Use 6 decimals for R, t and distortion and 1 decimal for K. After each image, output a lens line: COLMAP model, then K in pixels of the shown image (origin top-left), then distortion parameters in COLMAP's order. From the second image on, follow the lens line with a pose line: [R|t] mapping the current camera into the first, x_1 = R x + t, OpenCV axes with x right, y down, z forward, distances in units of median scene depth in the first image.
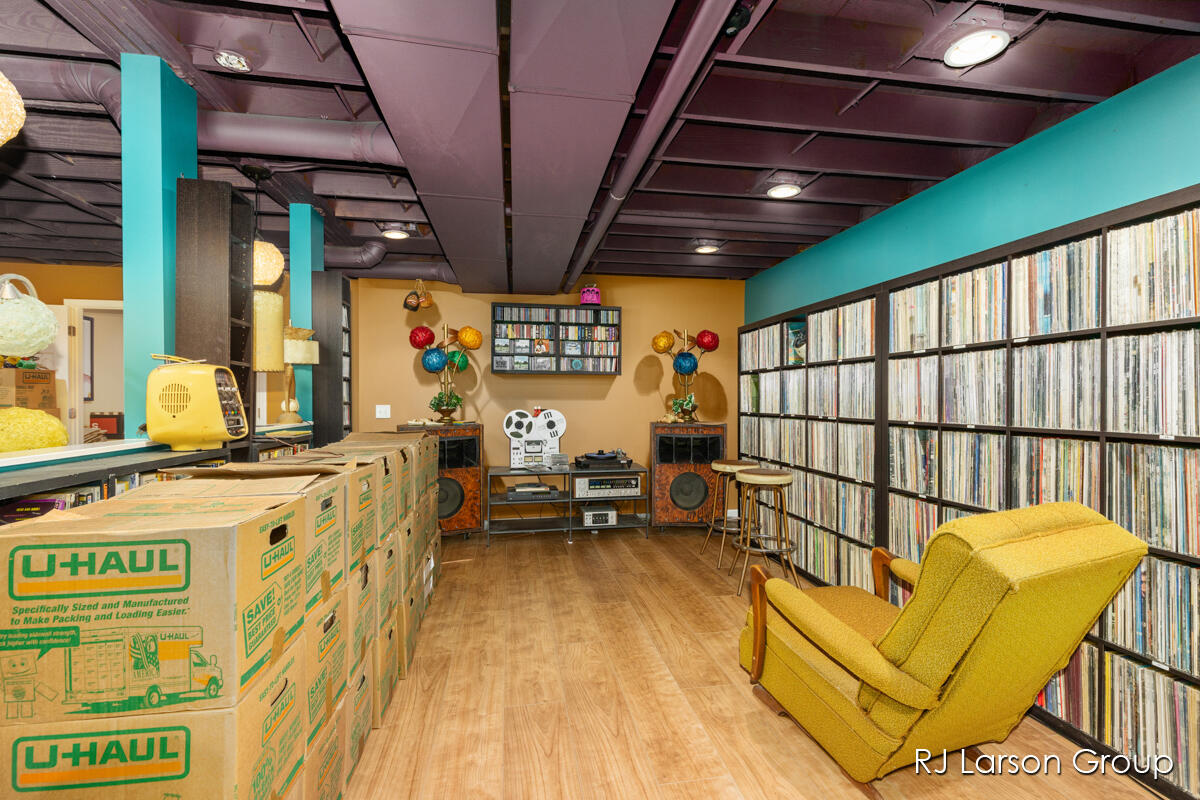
lens RADIAL K [[546.5, 0, 606.8], [0, 546.5, 395.5], [0, 0, 1]] dist [-0.003372, -0.000259]
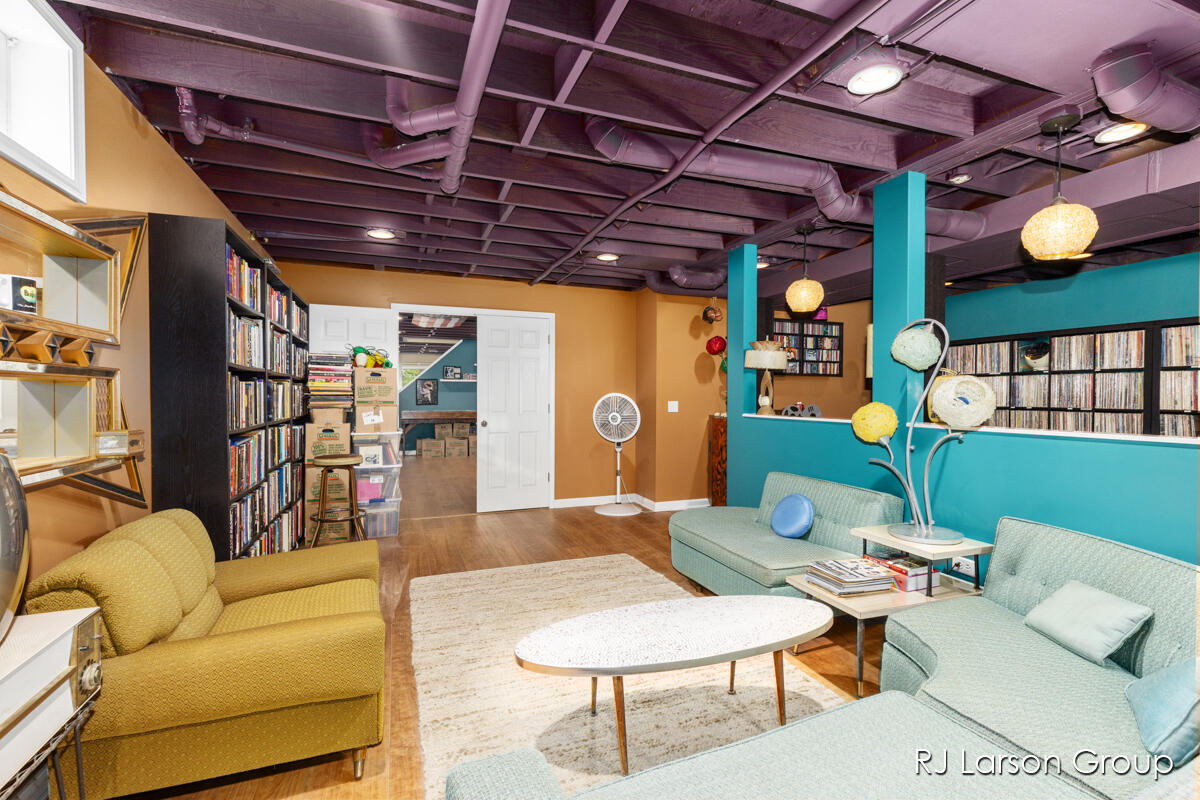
lens RADIAL K [[546.5, 0, 601.3], [0, 546.5, 402.2], [0, 0, 1]] dist [-0.003372, -0.000259]
pose [[0.984246, -0.003898, 0.176764, -0.757520], [0.000136, 0.999773, 0.021288, -0.005999], [-0.176807, -0.020929, 0.984023, -0.141247]]
